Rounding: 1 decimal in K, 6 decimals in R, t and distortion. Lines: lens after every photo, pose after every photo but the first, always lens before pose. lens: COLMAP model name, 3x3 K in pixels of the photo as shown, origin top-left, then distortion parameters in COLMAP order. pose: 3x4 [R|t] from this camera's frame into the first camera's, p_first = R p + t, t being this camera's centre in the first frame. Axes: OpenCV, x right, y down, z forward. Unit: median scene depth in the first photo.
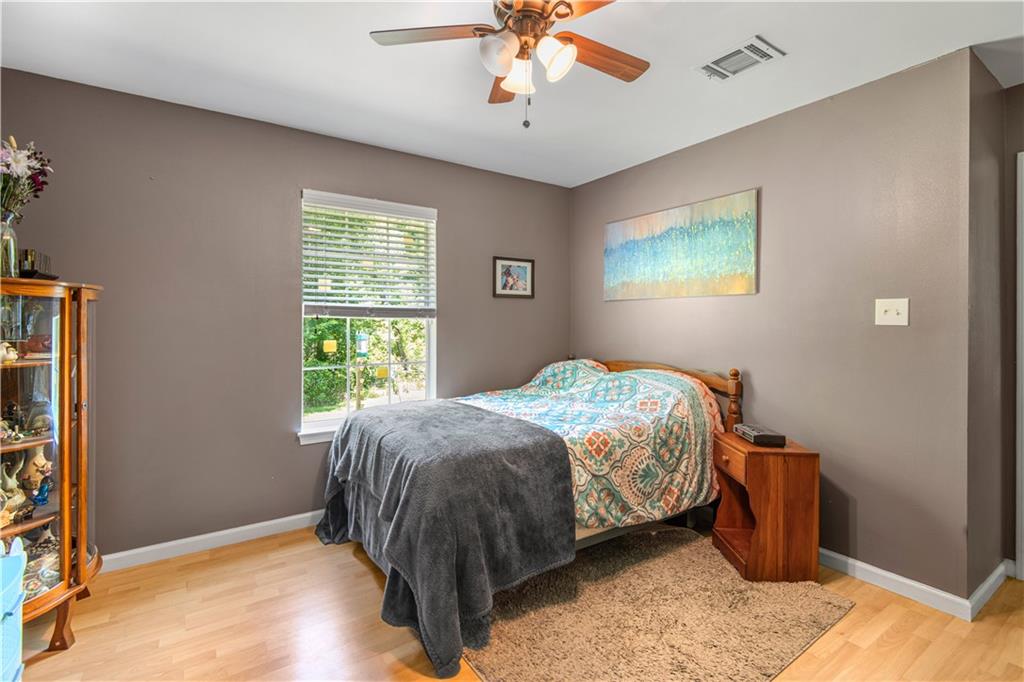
lens RADIAL K [[464.4, 0, 512.2], [0, 464.4, 332.5], [0, 0, 1]] dist [0.019283, -0.000244]
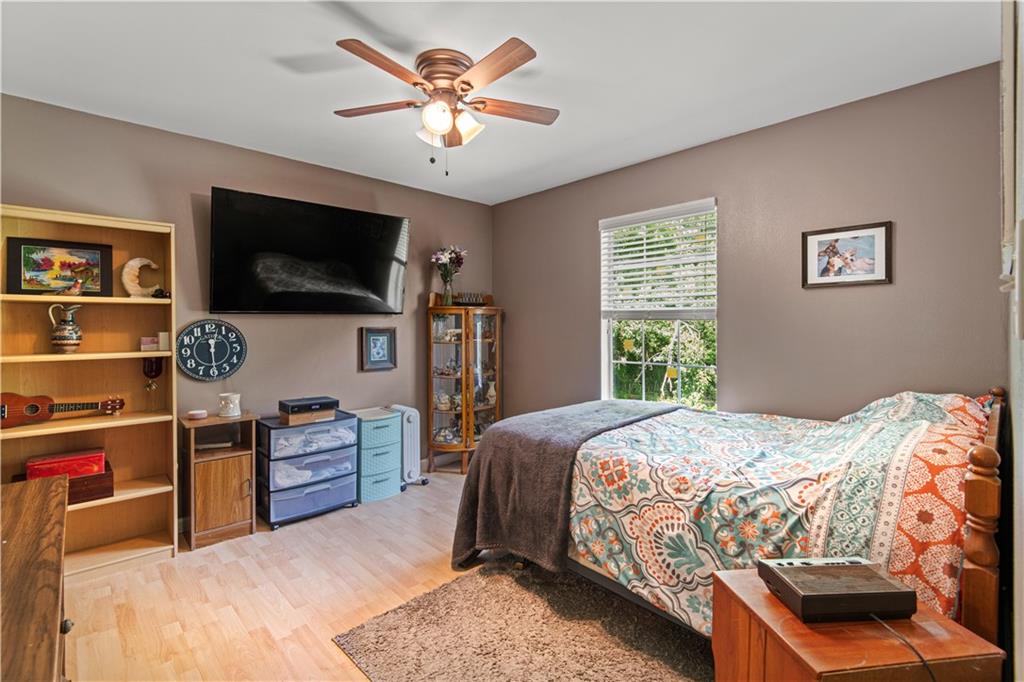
lens RADIAL K [[464.4, 0, 513.8], [0, 464.4, 333.2], [0, 0, 1]] dist [0.019283, -0.000244]
pose [[0.171042, 0.019225, -0.985076, 0.931511], [-0.013628, 0.999760, 0.017146, -0.019650], [0.985170, 0.010492, 0.171263, 0.655411]]
